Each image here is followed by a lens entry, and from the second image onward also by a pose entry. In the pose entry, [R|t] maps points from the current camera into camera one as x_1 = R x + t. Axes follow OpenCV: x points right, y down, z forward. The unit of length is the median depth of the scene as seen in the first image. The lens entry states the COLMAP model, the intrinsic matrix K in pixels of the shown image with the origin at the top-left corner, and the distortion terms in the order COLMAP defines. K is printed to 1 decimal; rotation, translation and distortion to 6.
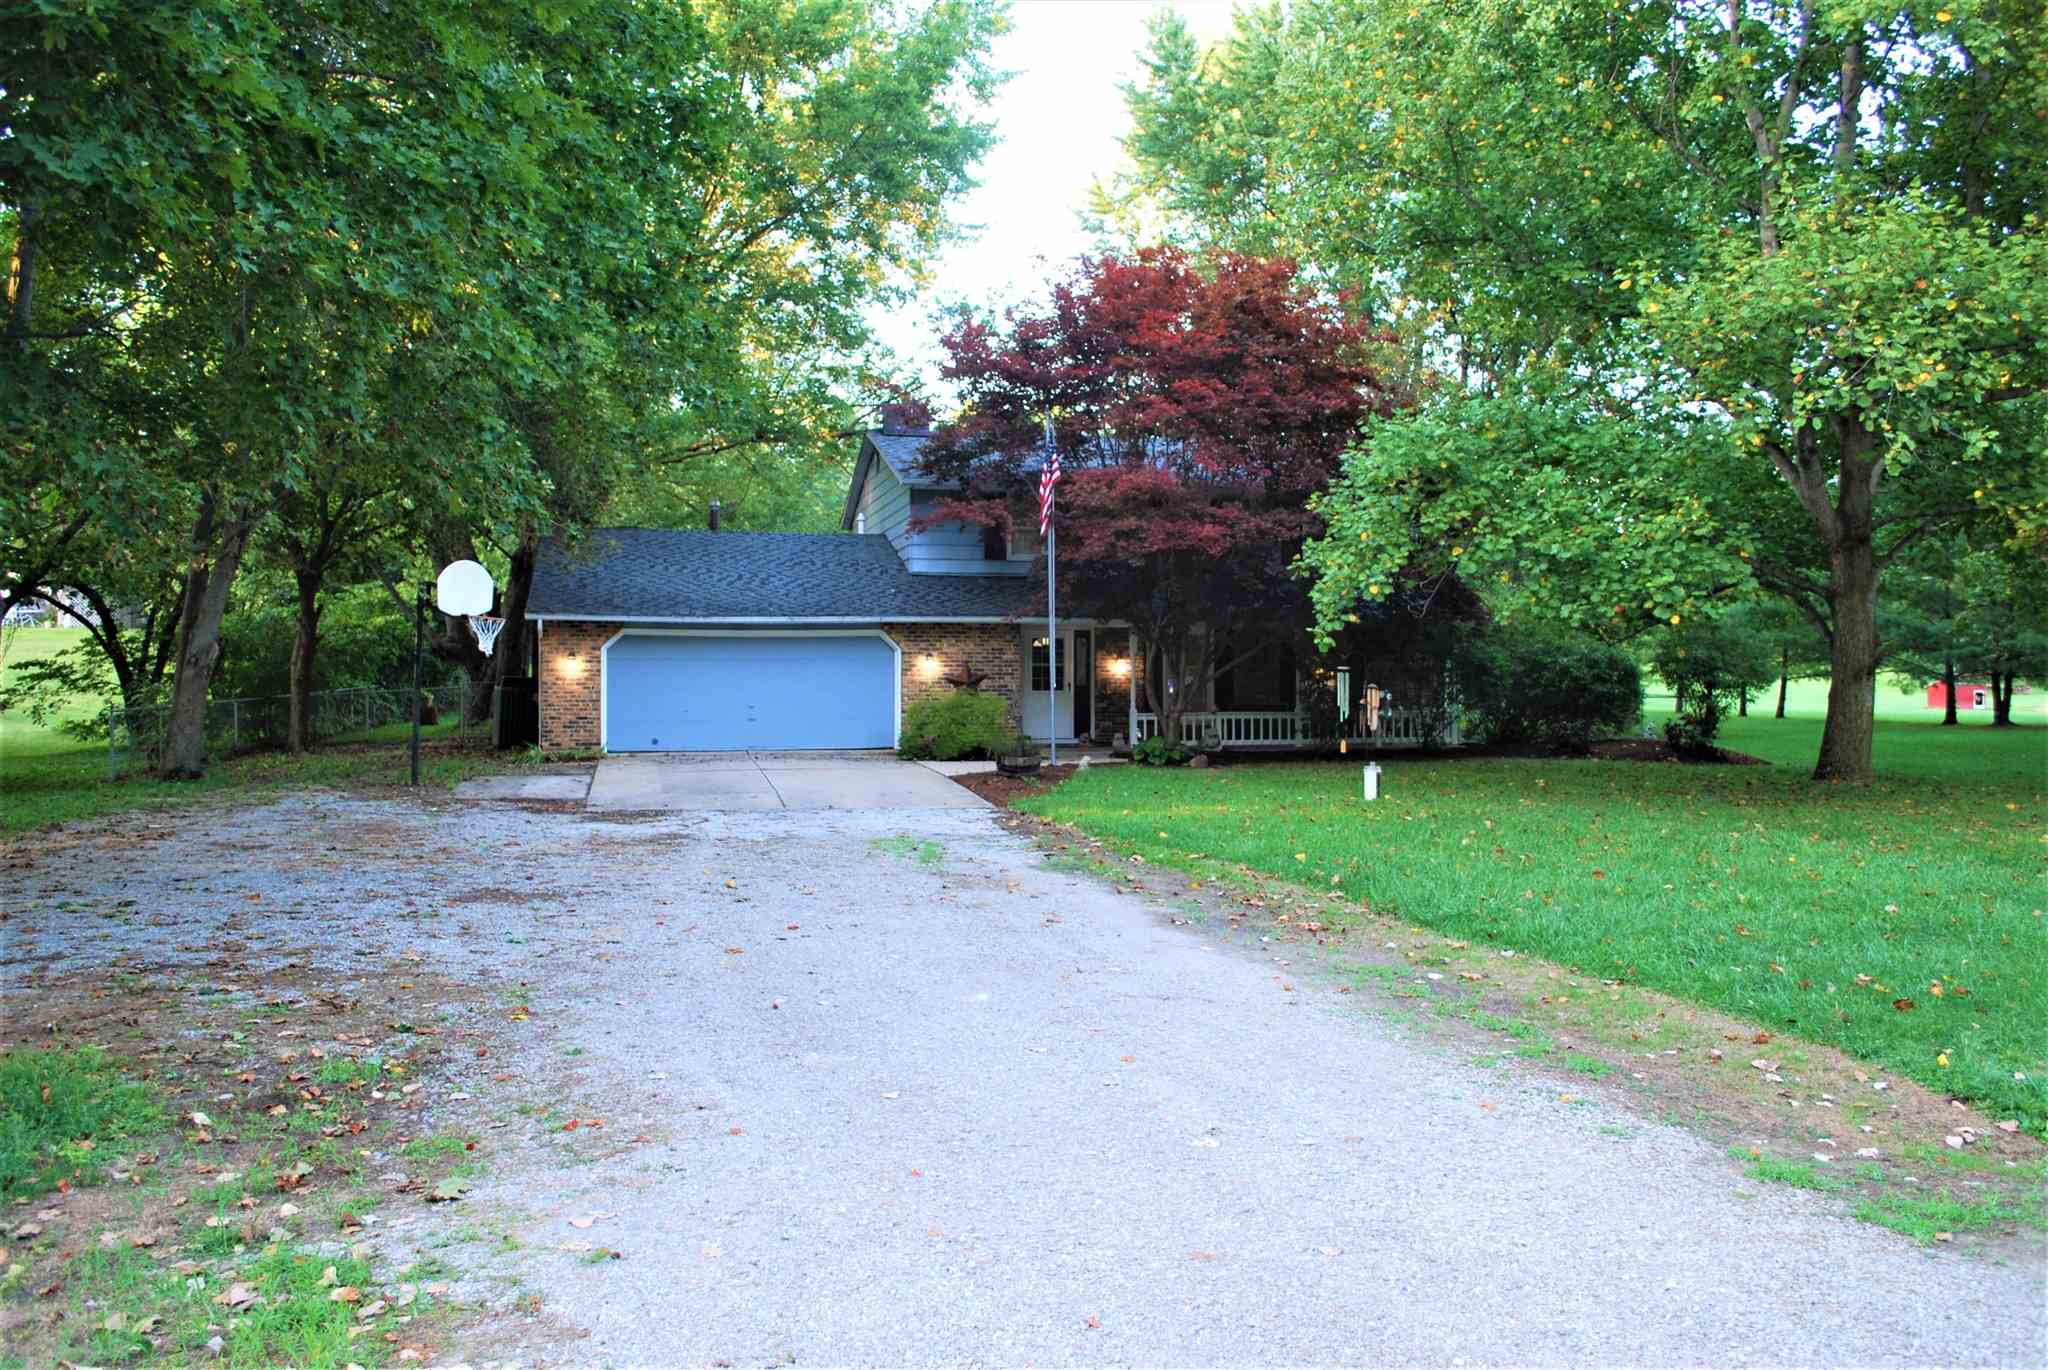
lens RADIAL K [[1624.9, 0, 1017.3], [0, 1624.9, 689.0], [0, 0, 1]] dist [-0.083023, 0.014402]
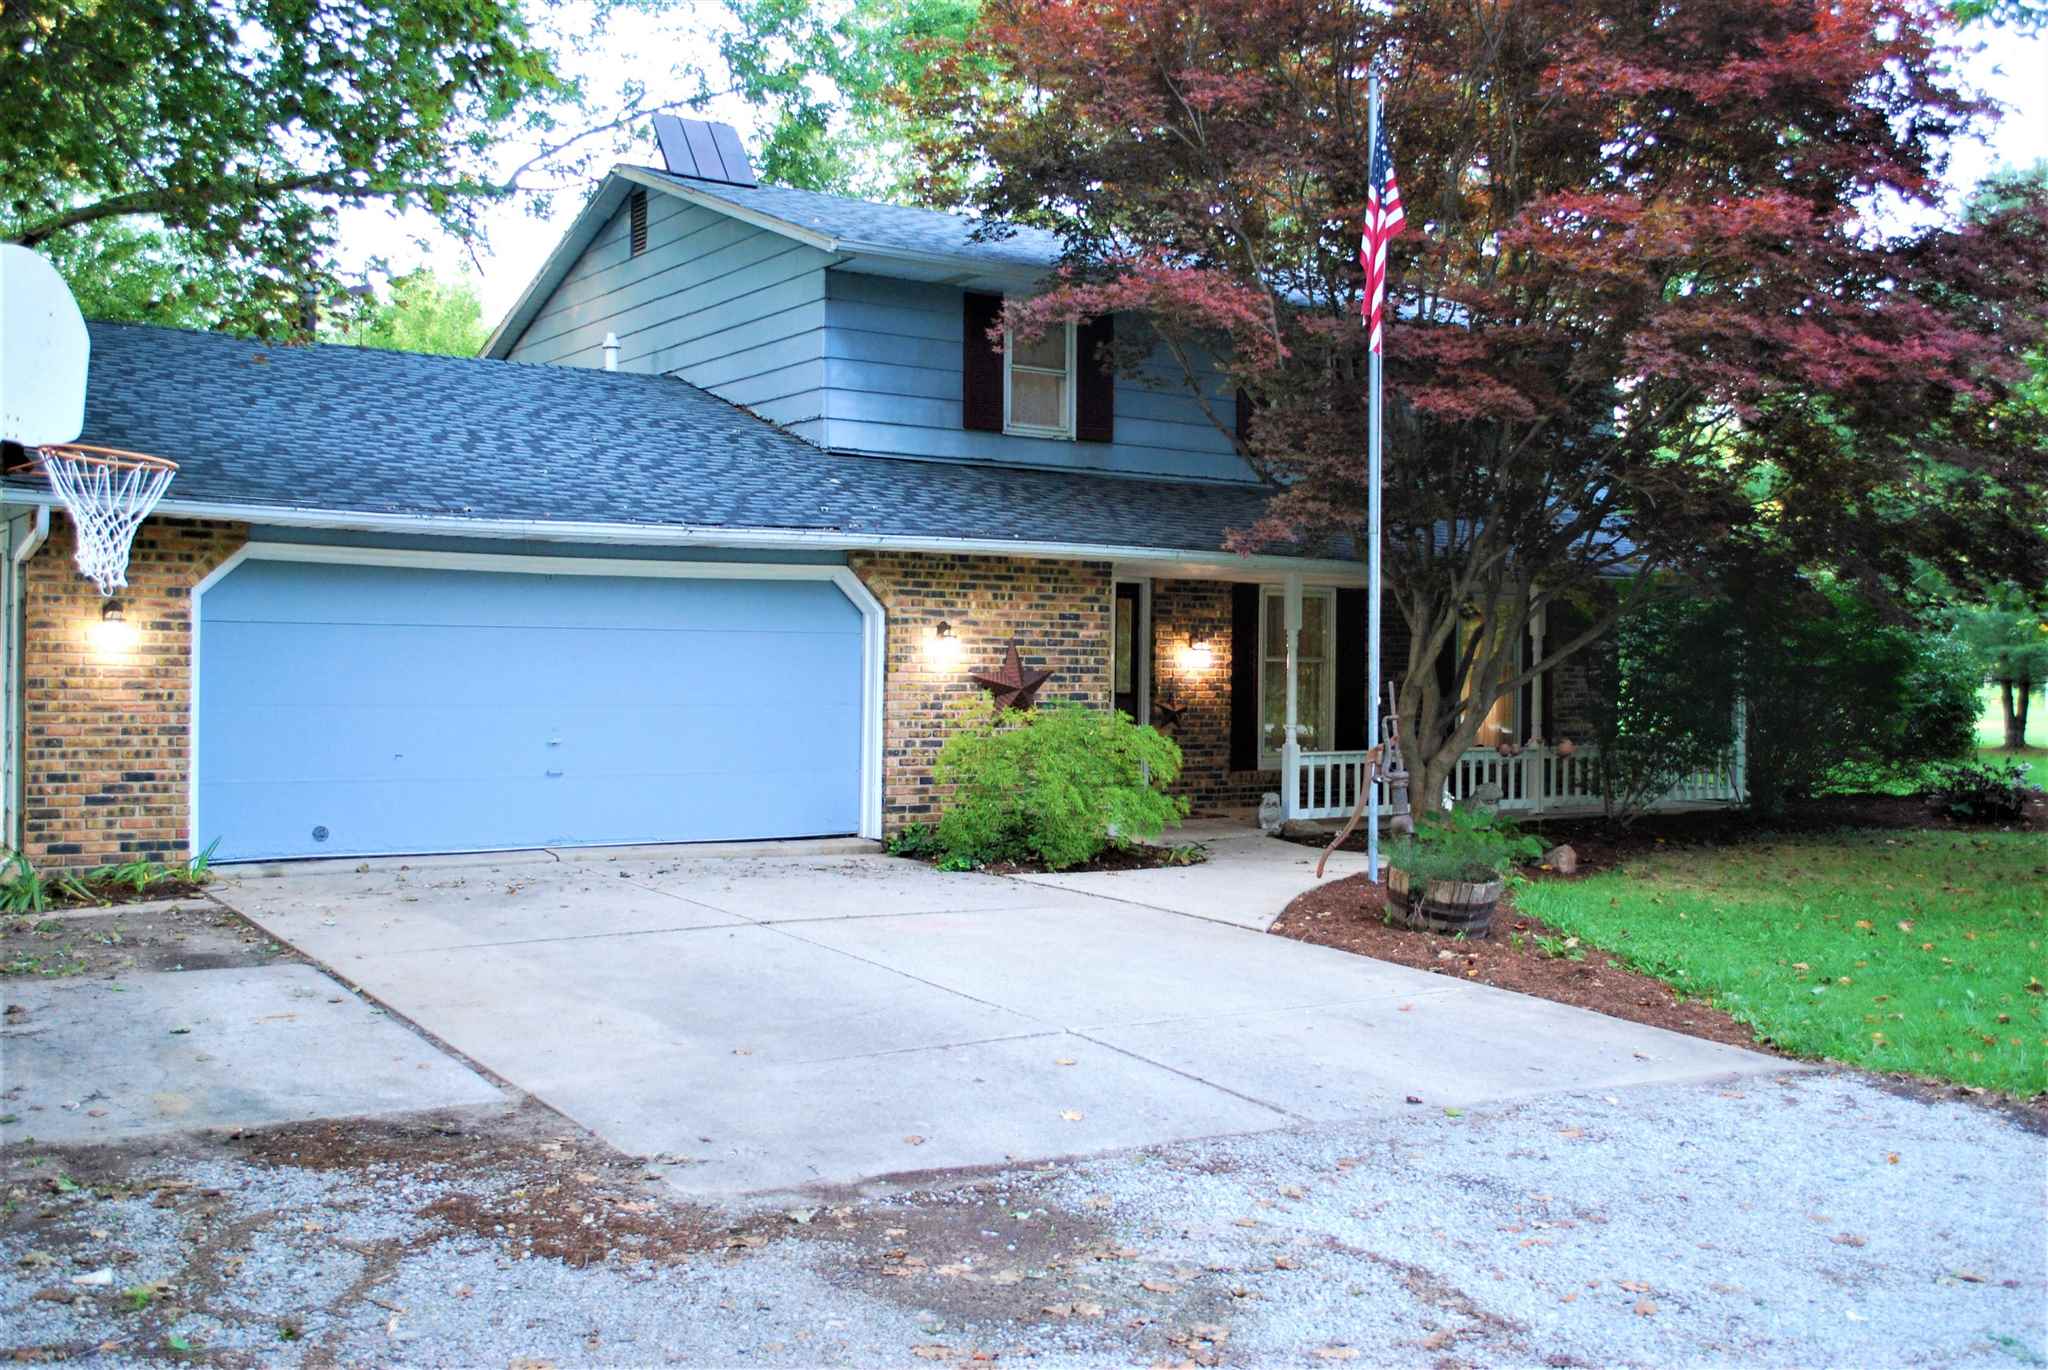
lens RADIAL K [[2123.9, 0, 1138.3], [0, 2123.9, 713.0], [0, 0, 1]] dist [-0.062276, 0.000000]
pose [[0.932982, 0.004196, 0.359897, -0.313643], [-0.009282, 0.999880, 0.012406, -0.006850], [-0.359802, -0.014915, 0.932909, 0.637476]]
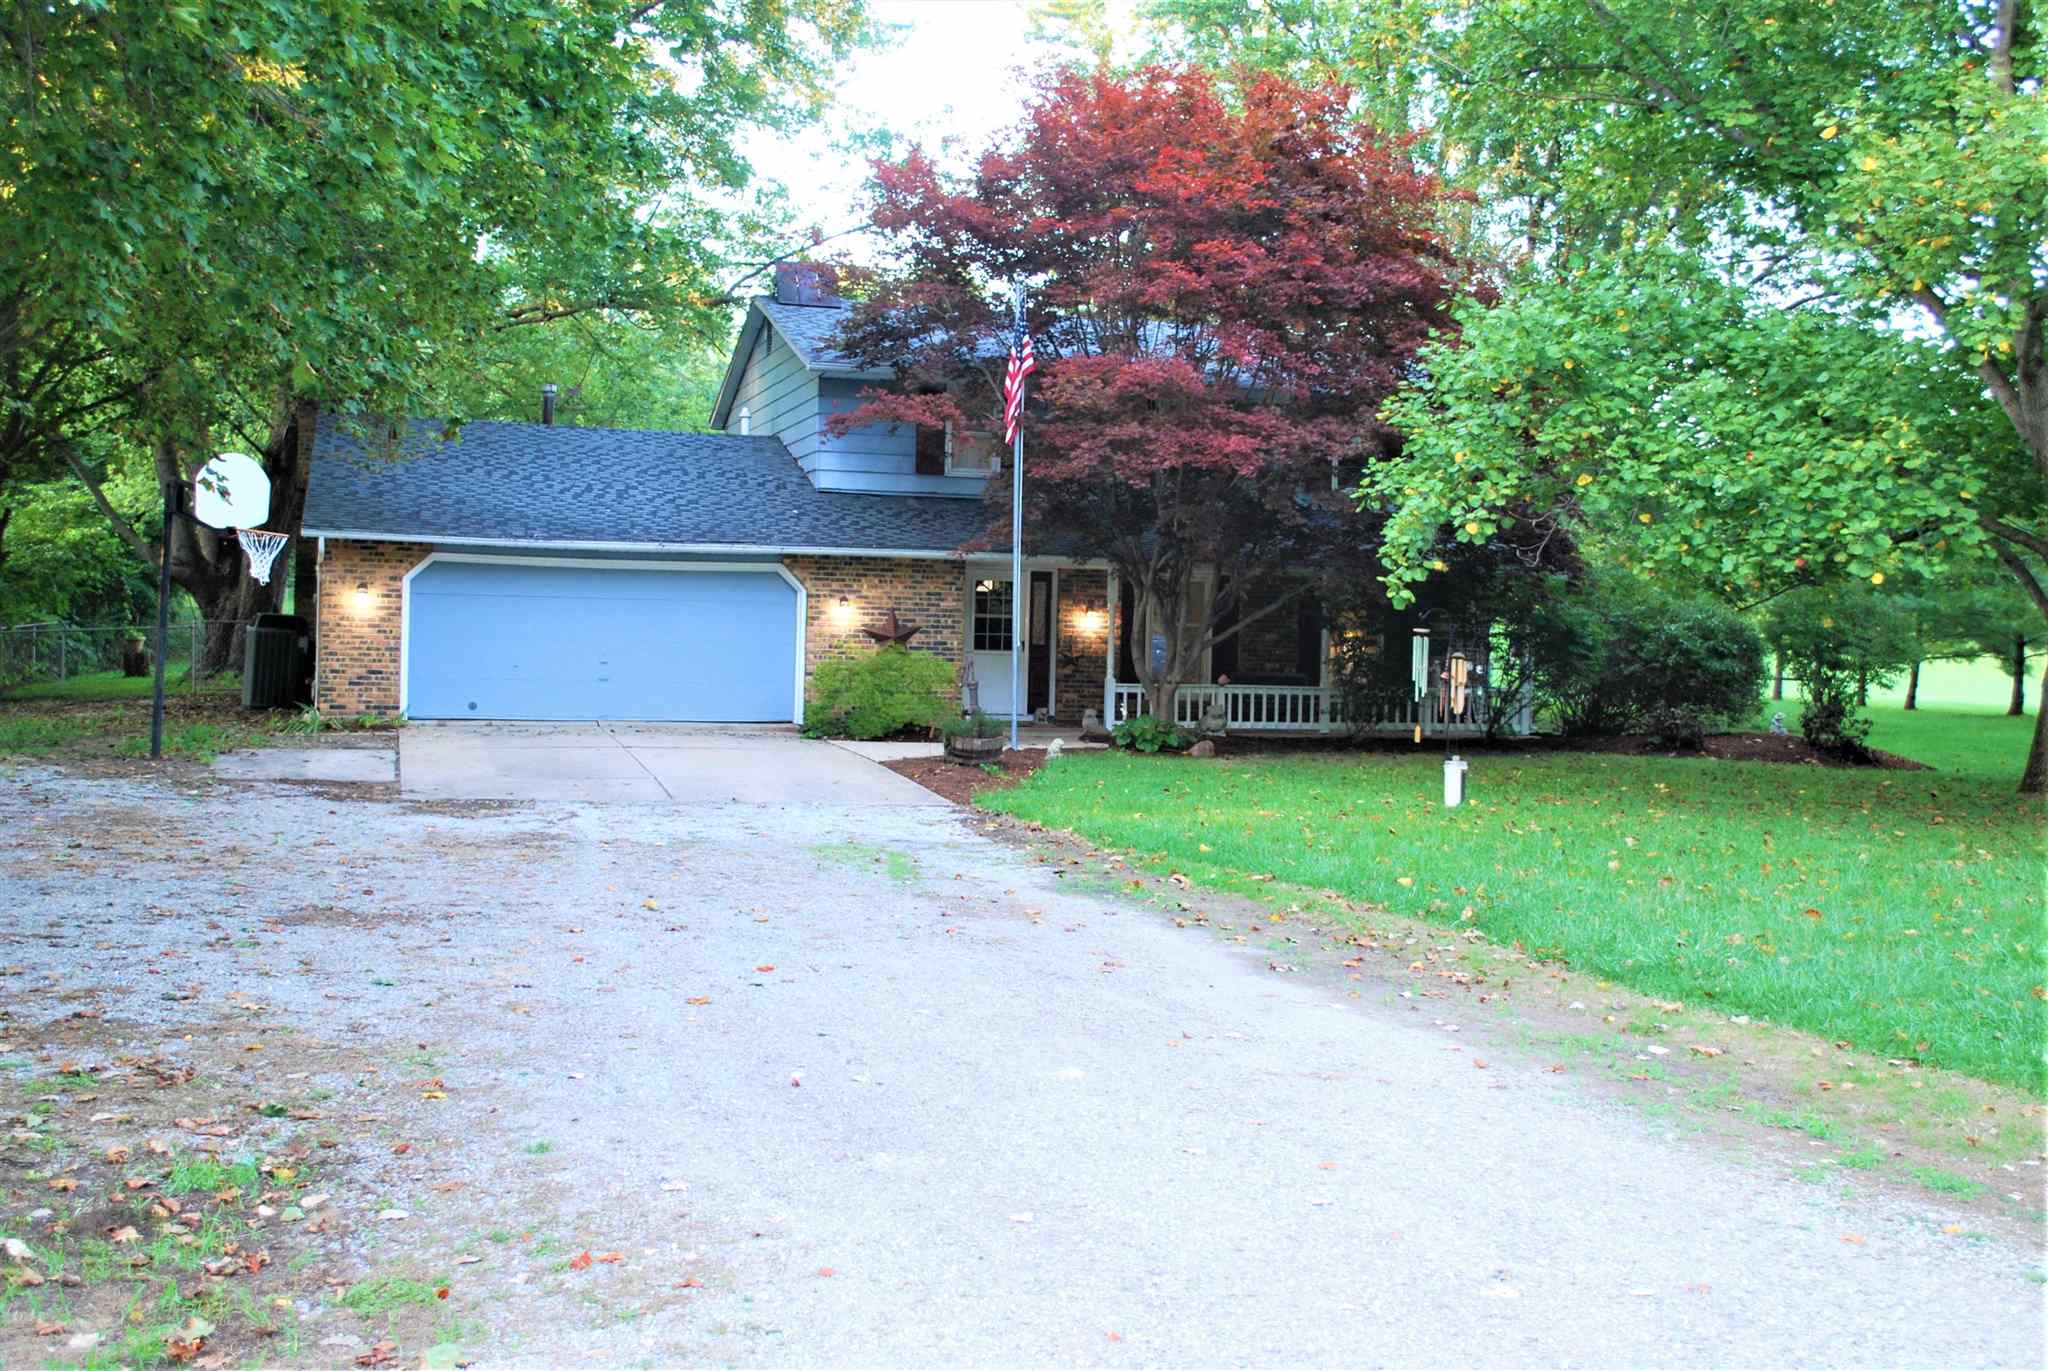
lens RADIAL K [[2123.9, 0, 1025.8], [0, 2123.9, 700.9], [0, 0, 1]] dist [-0.062276, 0.000000]
pose [[0.997935, 0.023696, 0.059704, -0.040629], [-0.025157, 0.999399, 0.023847, 0.000890], [-0.059103, -0.025300, 0.997931, 0.023715]]
